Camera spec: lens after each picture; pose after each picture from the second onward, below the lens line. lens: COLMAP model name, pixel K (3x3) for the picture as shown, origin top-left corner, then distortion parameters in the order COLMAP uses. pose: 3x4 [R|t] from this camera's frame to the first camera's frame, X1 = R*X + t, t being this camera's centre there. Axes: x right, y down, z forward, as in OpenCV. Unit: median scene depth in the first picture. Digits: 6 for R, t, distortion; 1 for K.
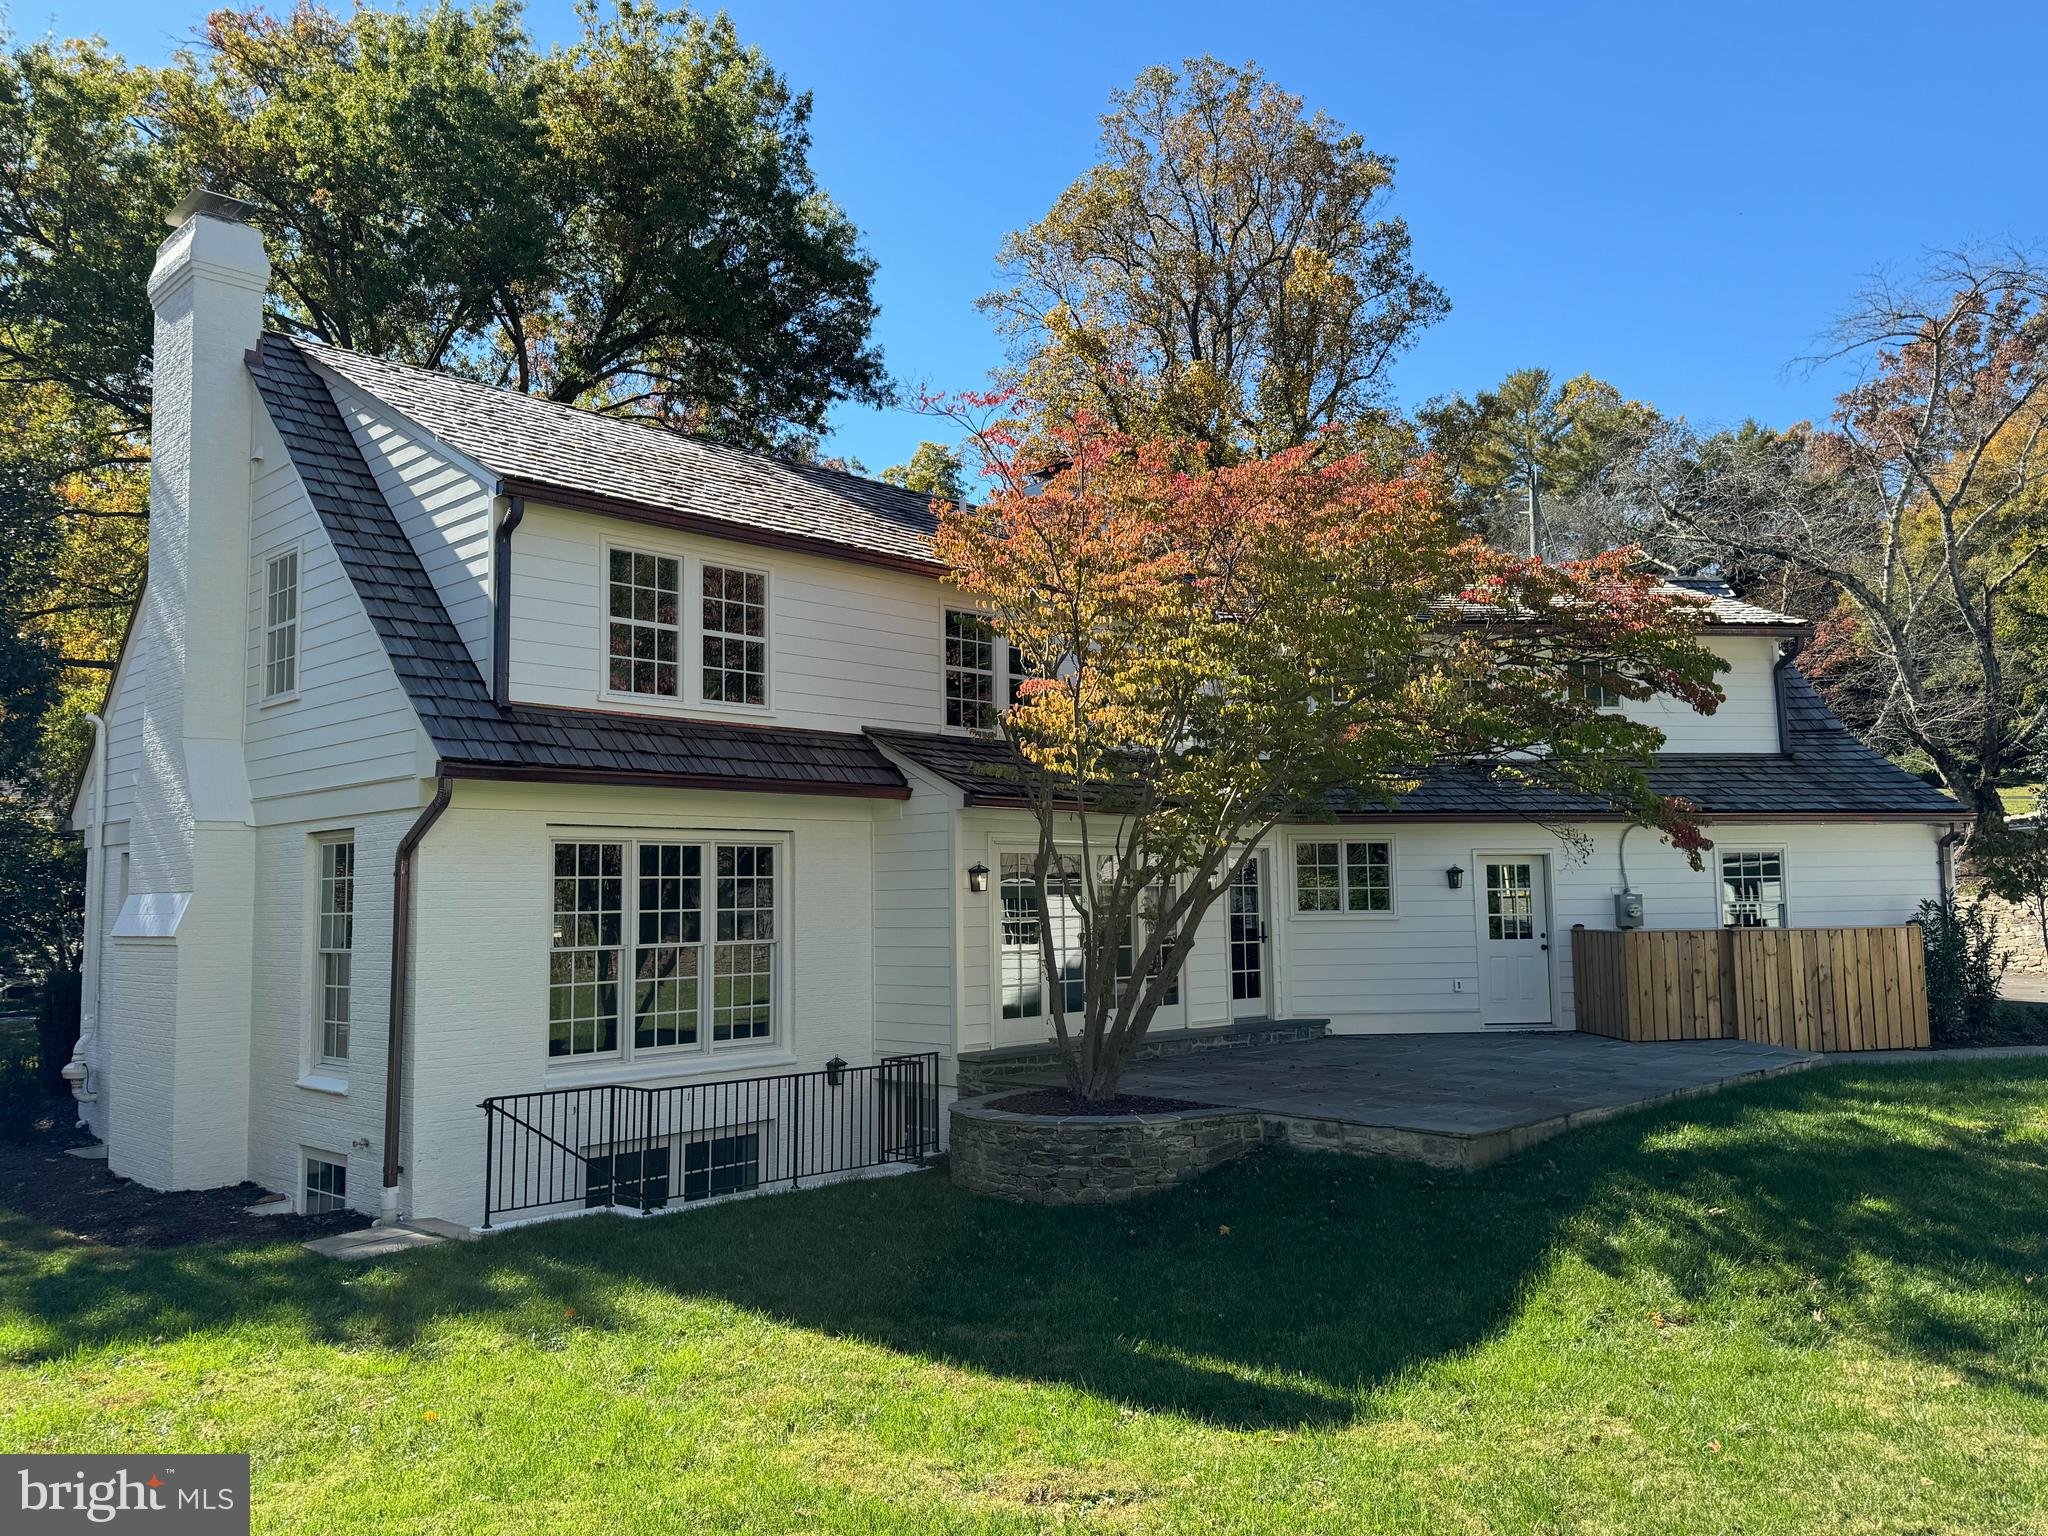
lens RADIAL K [[1551.9, 0, 1025.5], [0, 1551.9, 772.4], [0, 0, 1]] dist [0.084589, -0.082132]
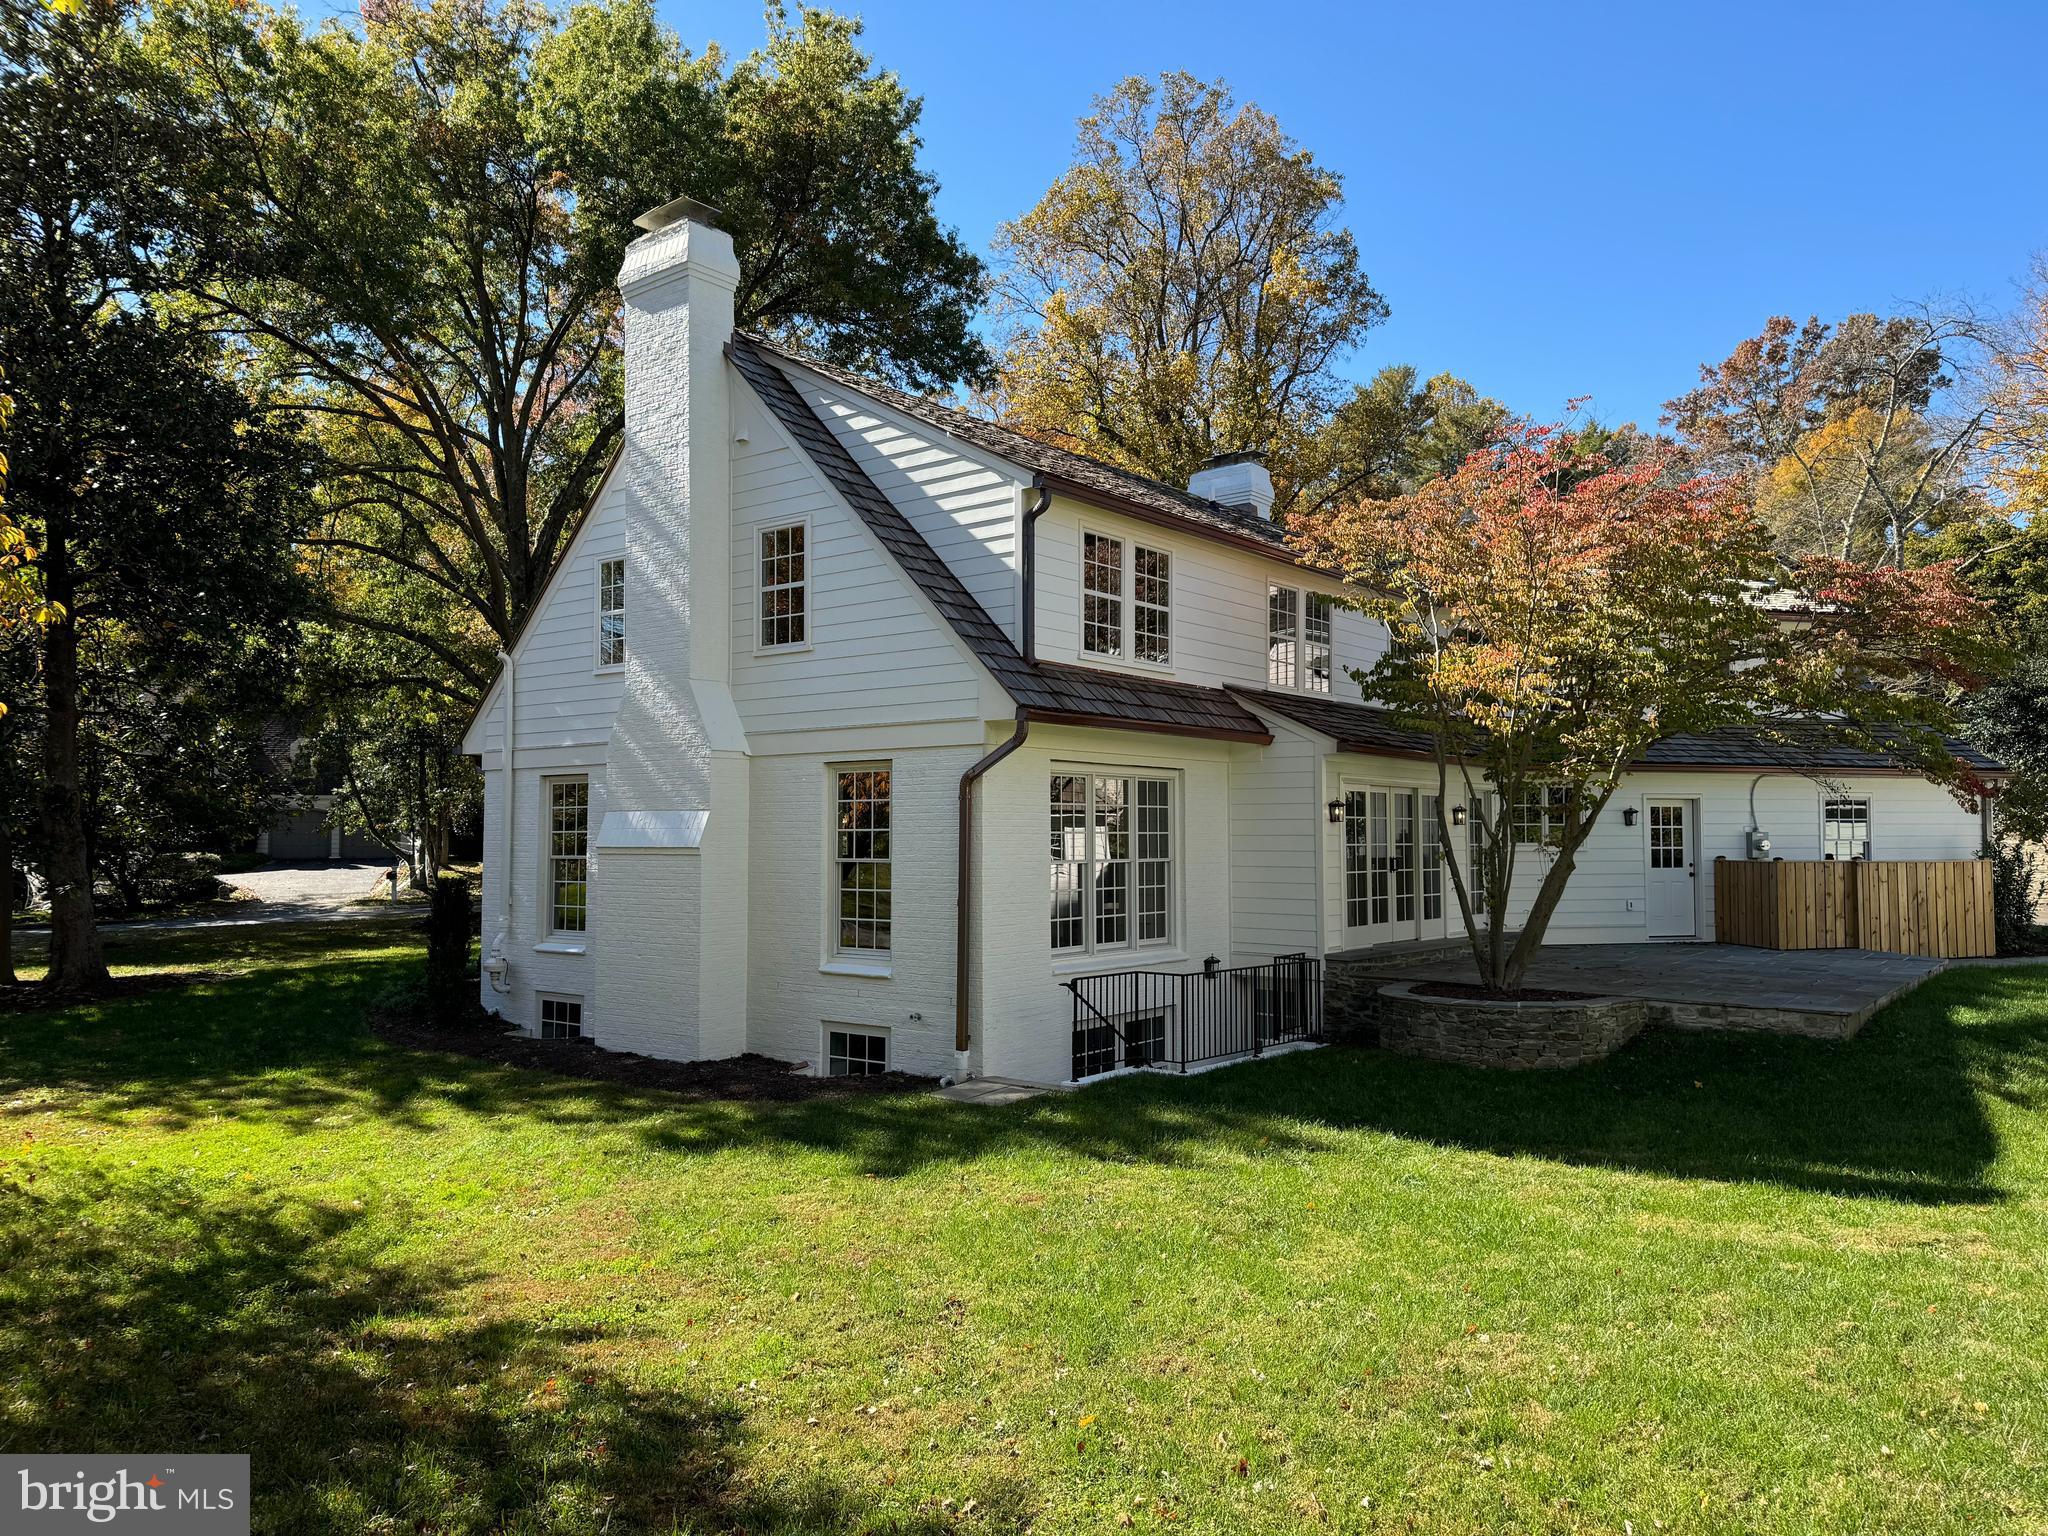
lens RADIAL K [[1425.9, 0, 1023.3], [0, 1425.9, 774.0], [0, 0, 1]] dist [0.073494, -0.058513]
pose [[0.994742, 0.019551, 0.100531, -0.327365], [-0.023728, 0.998897, 0.040525, -0.000296], [-0.099628, -0.042697, 0.994108, -0.074885]]
